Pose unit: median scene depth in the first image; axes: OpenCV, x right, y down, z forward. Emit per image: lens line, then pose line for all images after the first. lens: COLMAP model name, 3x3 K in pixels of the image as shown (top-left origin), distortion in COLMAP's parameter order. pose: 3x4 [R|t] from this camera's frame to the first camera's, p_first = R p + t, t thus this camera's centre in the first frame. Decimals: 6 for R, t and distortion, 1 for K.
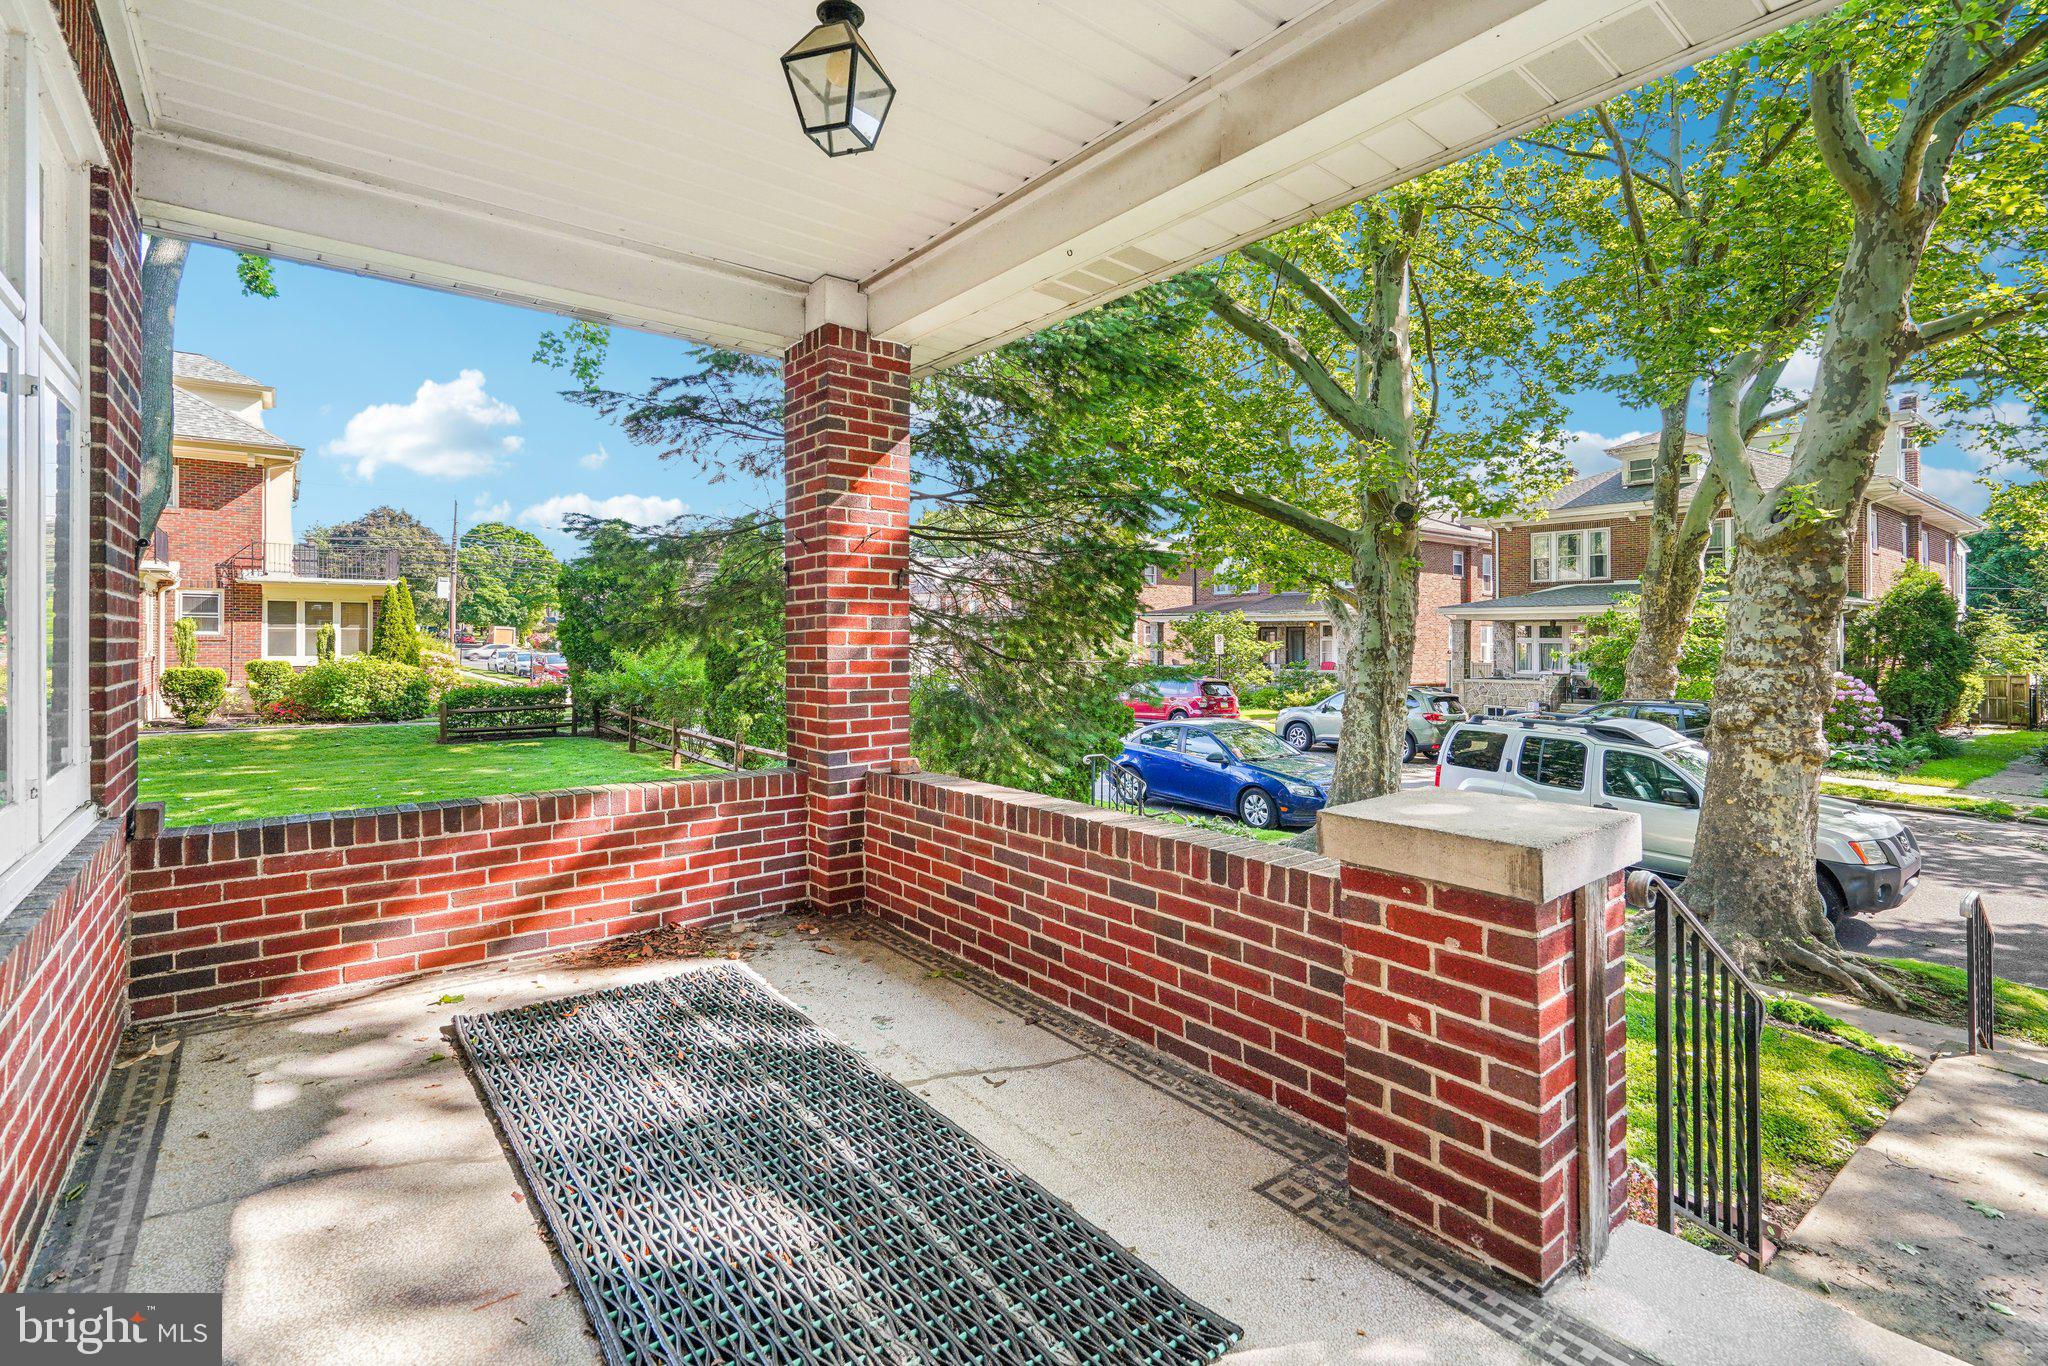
lens RADIAL K [[942.8, 0, 992.4], [0, 942.8, 622.7], [0, 0, 1]] dist [-0.001834, -0.000283]
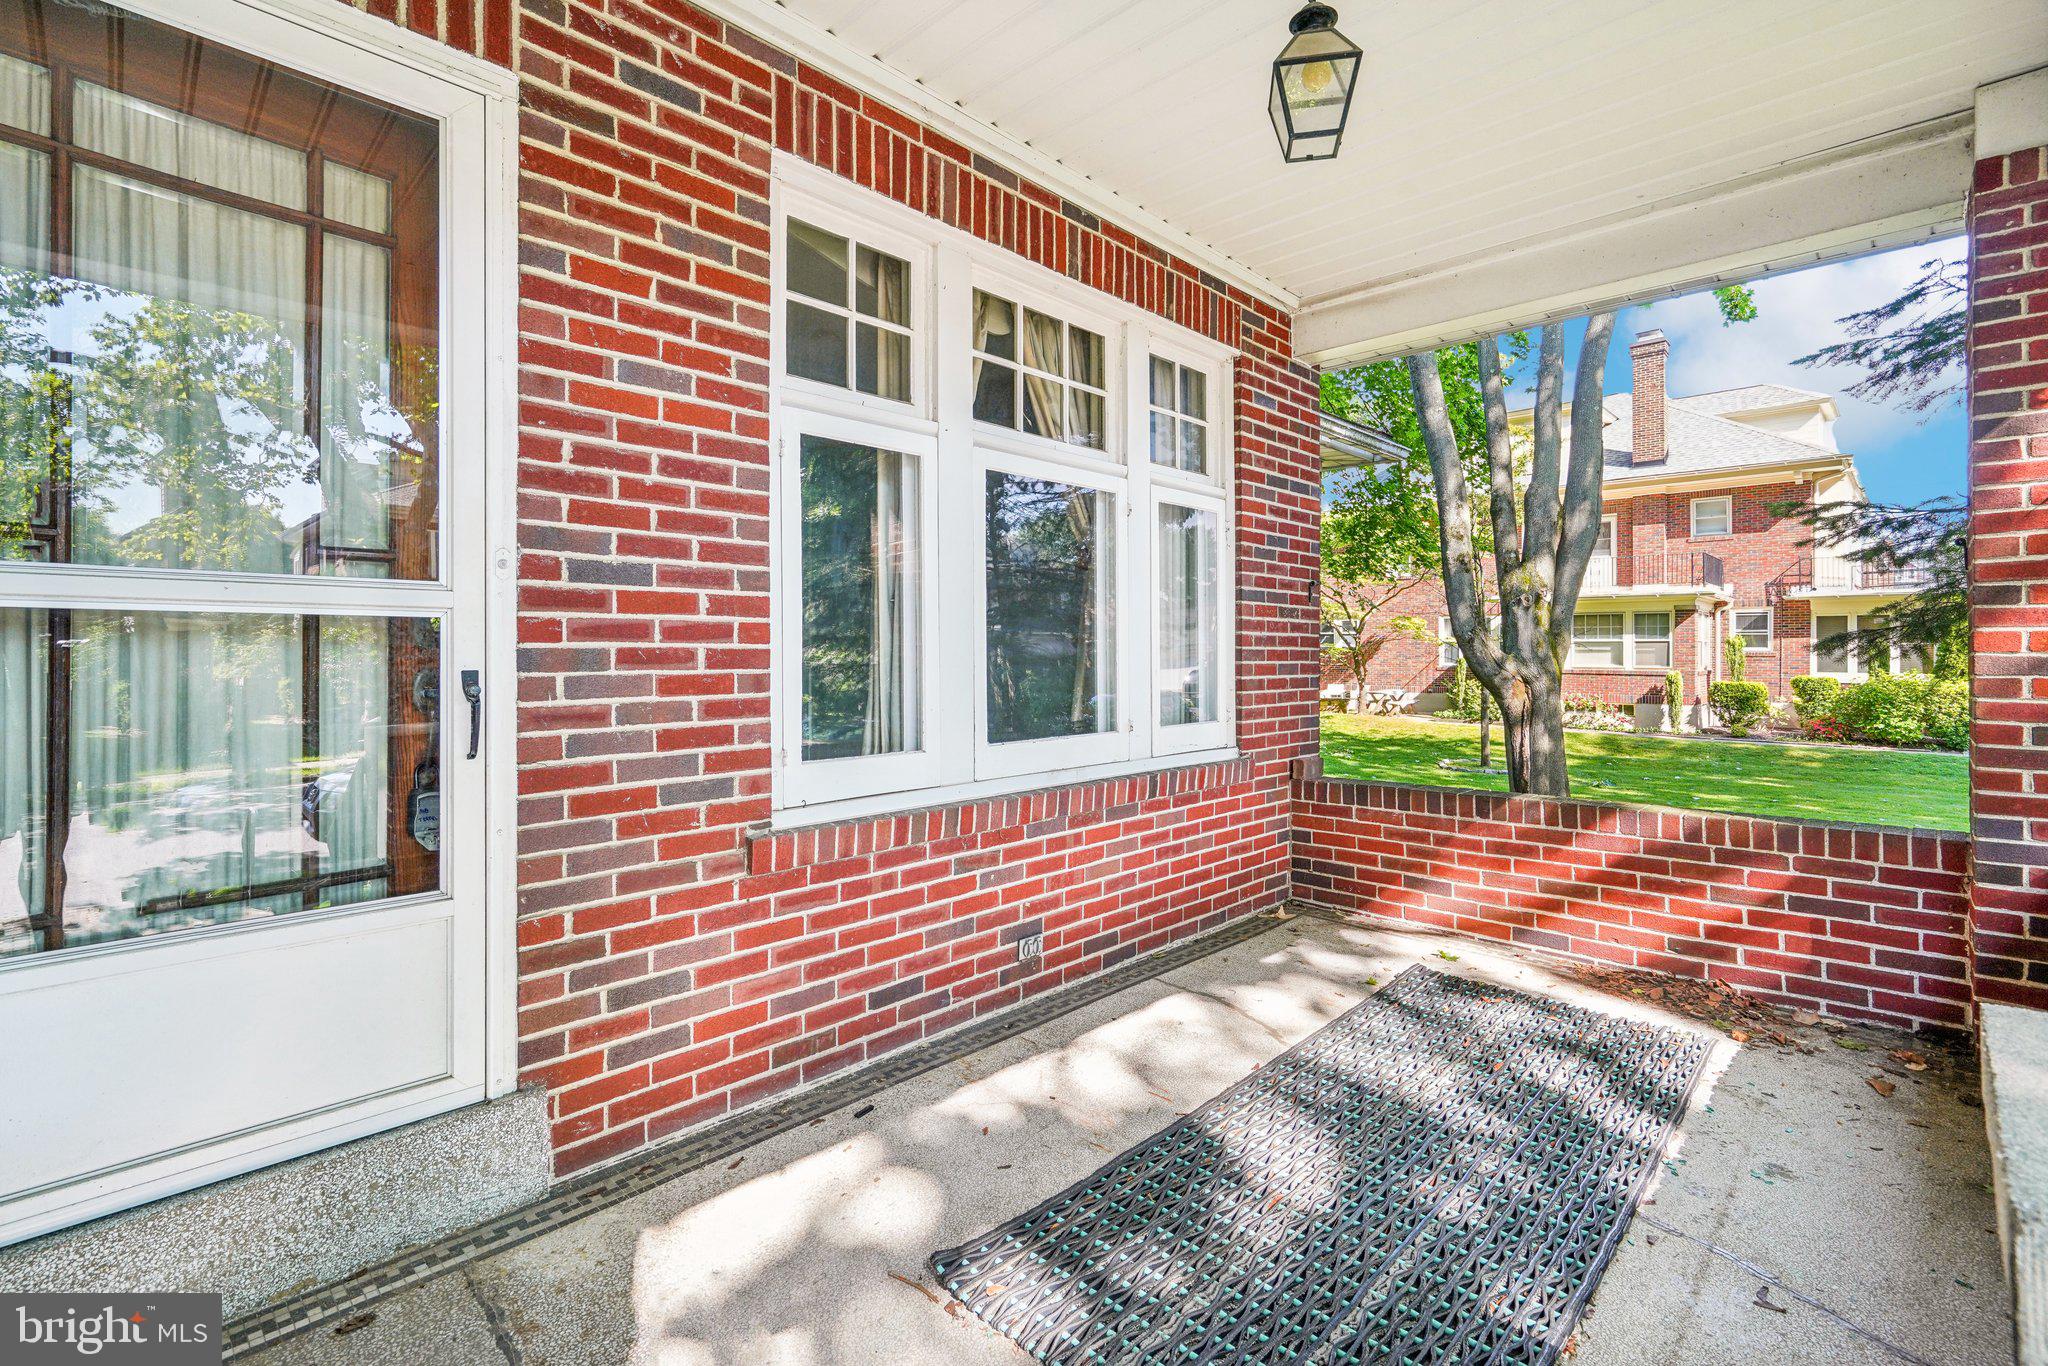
lens RADIAL K [[928.3, 0, 1039.7], [0, 928.3, 651.4], [0, 0, 1]] dist [-0.005114, -0.000195]
pose [[0.155733, -0.003971, -0.987791, 0.416306], [0.015593, 0.999877, -0.001561, 0.015874], [0.987676, -0.015160, 0.155776, 0.291194]]
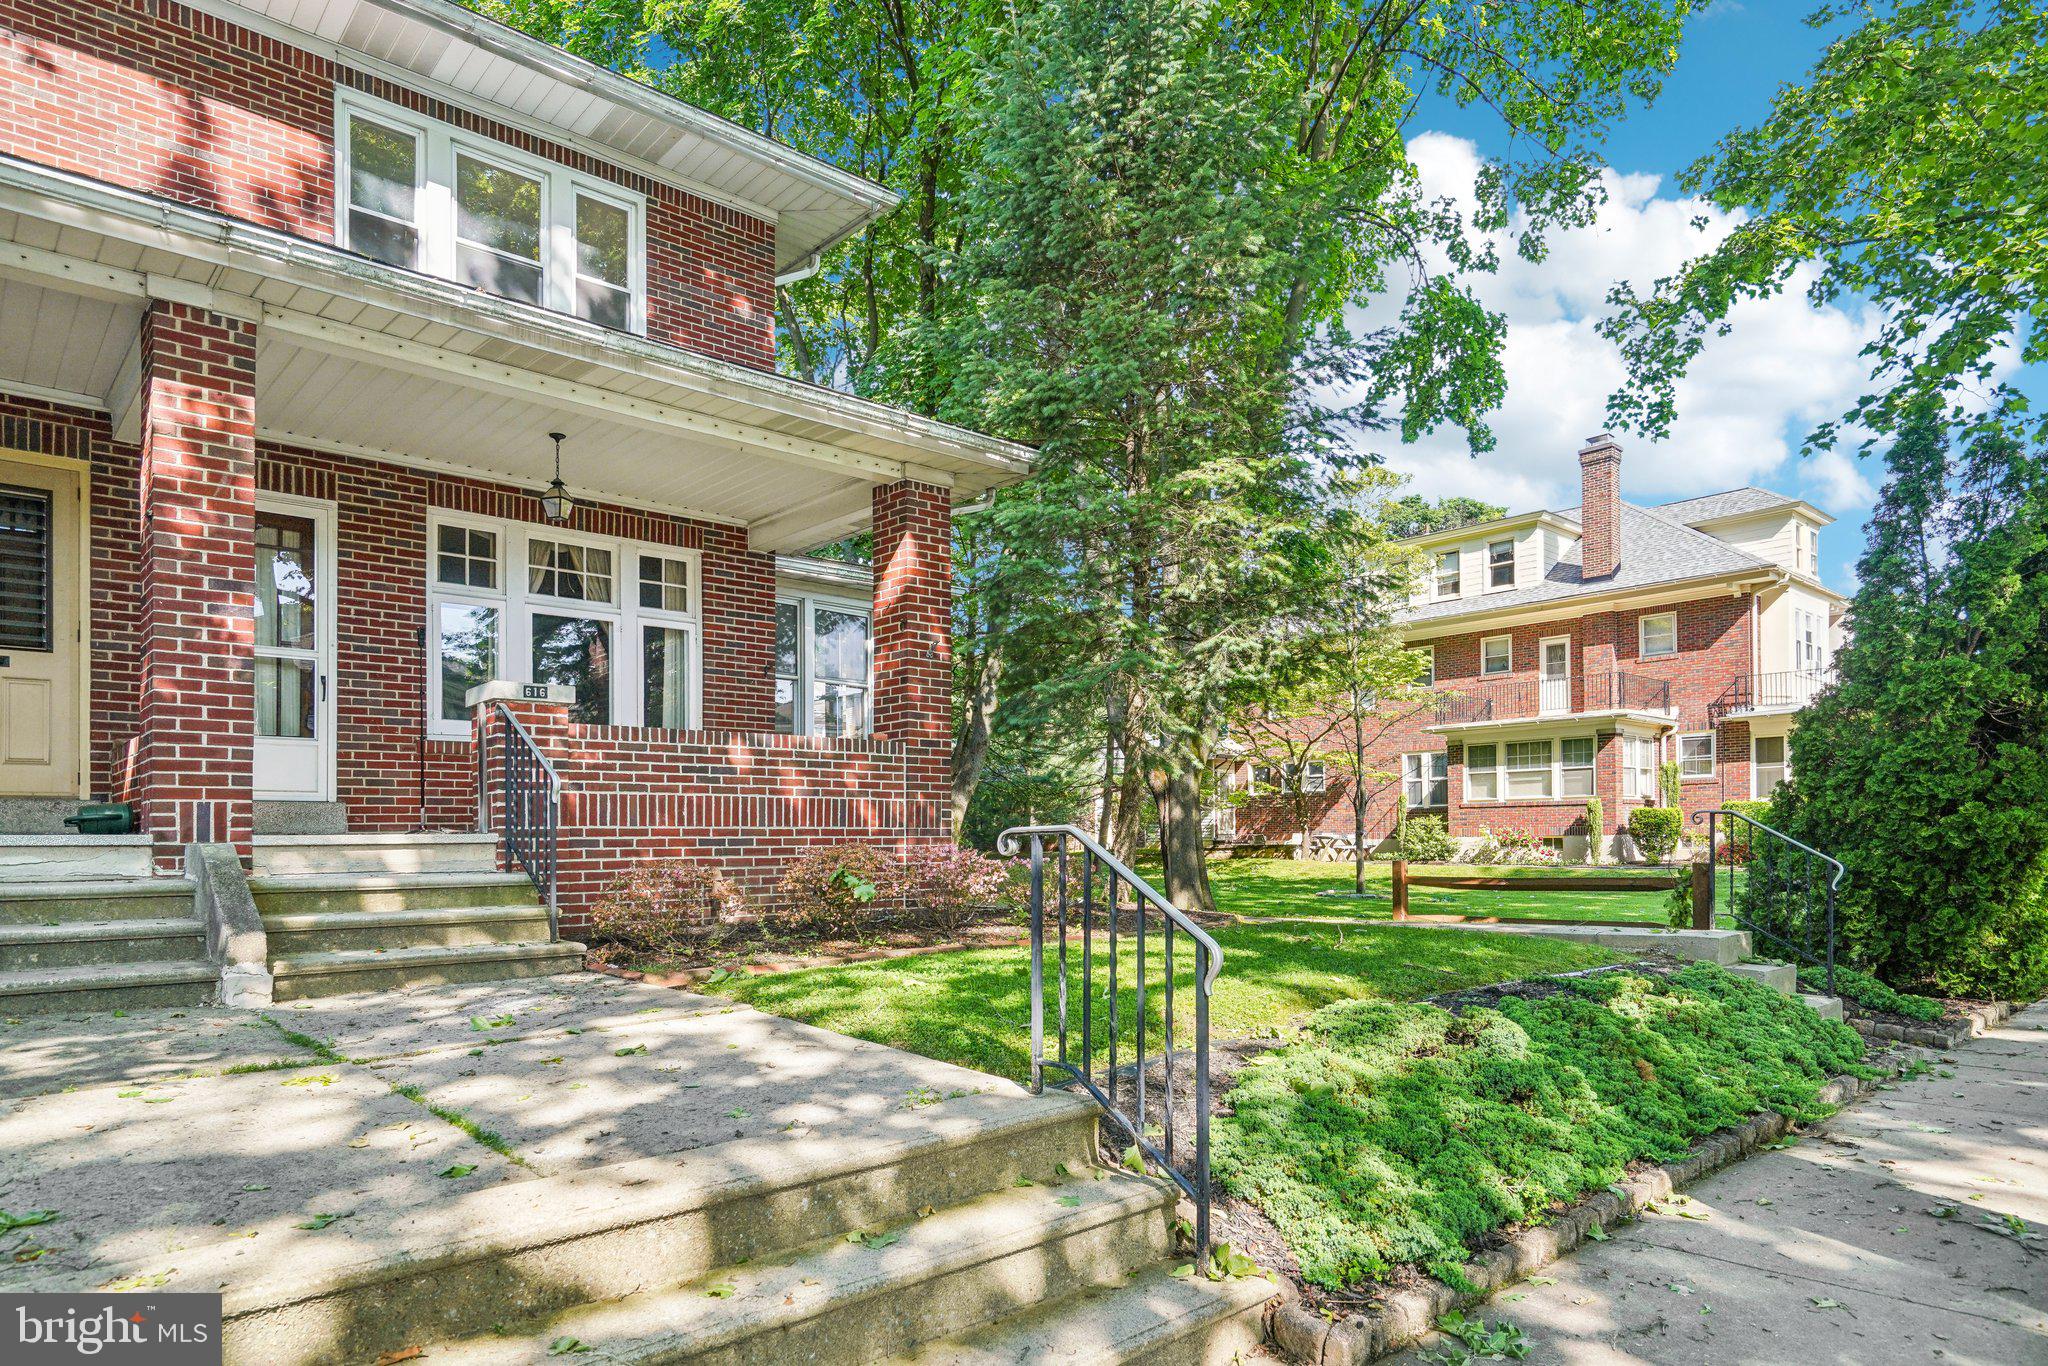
lens RADIAL K [[1223.0, 0, 1024.9], [0, 1223.0, 806.2], [0, 0, 1]] dist [0.006761, -0.002062]
pose [[0.085113, -0.031877, -0.995861, 2.418705], [0.027096, 0.999193, -0.029667, 0.398044], [0.996003, -0.024459, 0.085908, 1.244513]]
